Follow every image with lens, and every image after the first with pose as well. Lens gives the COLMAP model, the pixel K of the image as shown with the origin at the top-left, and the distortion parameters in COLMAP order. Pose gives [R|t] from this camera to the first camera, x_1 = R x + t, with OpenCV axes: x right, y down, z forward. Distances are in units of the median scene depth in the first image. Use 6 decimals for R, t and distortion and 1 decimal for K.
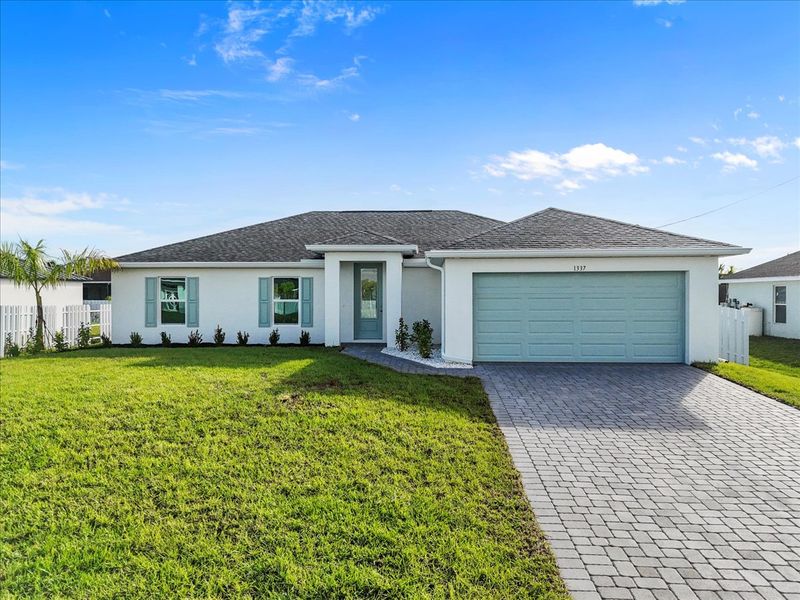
lens RADIAL K [[602.2, 0, 399.2], [0, 602.2, 301.3], [0, 0, 1]] dist [0.033962, -0.009776]
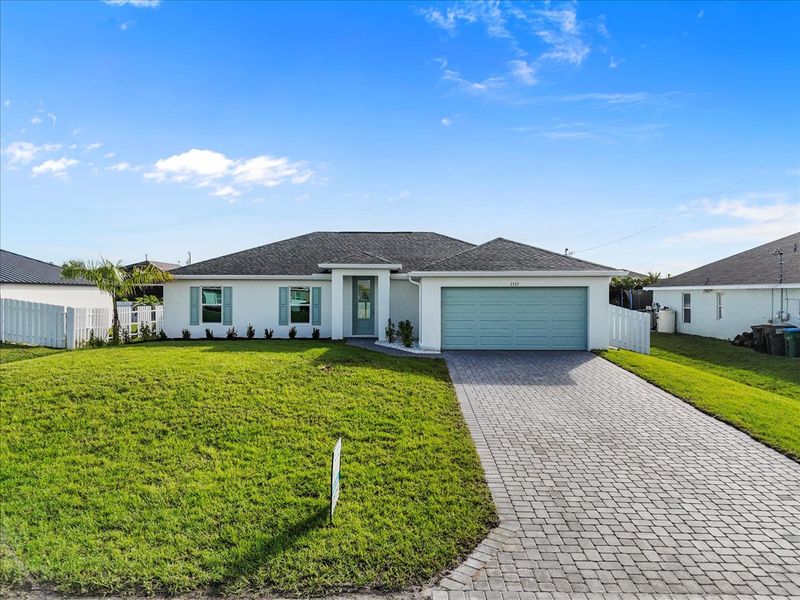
lens RADIAL K [[602.2, 0, 403.0], [0, 602.2, 301.9], [0, 0, 1]] dist [0.033962, -0.009776]
pose [[0.999163, 0.002856, 0.040814, -0.021100], [-0.002923, 0.999994, 0.001581, -0.011402], [-0.040810, -0.001699, 0.999165, -0.342058]]
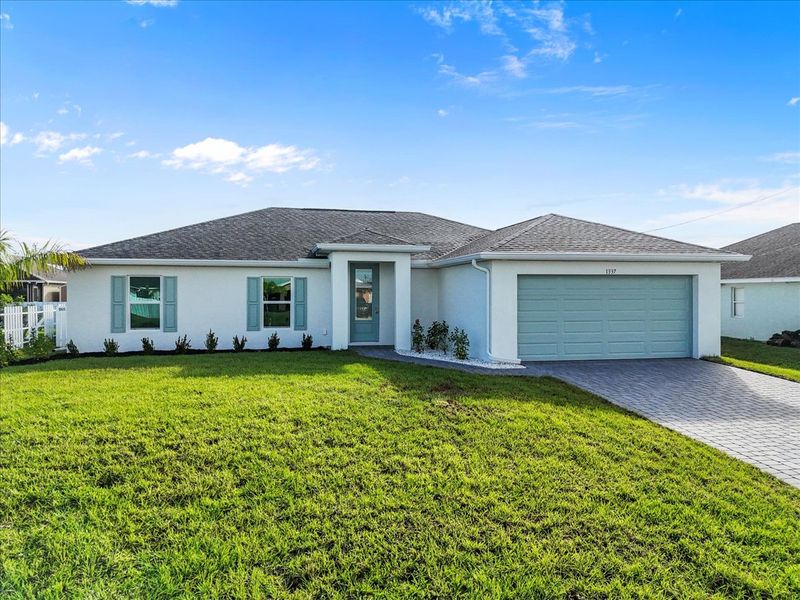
lens RADIAL K [[602.2, 0, 401.7], [0, 602.2, 297.3], [0, 0, 1]] dist [0.033962, -0.009776]
pose [[0.965014, 0.000416, 0.262198, -0.273637], [0.001793, 0.999965, -0.008188, -0.000679], [-0.262192, 0.008372, 0.964979, 0.051689]]
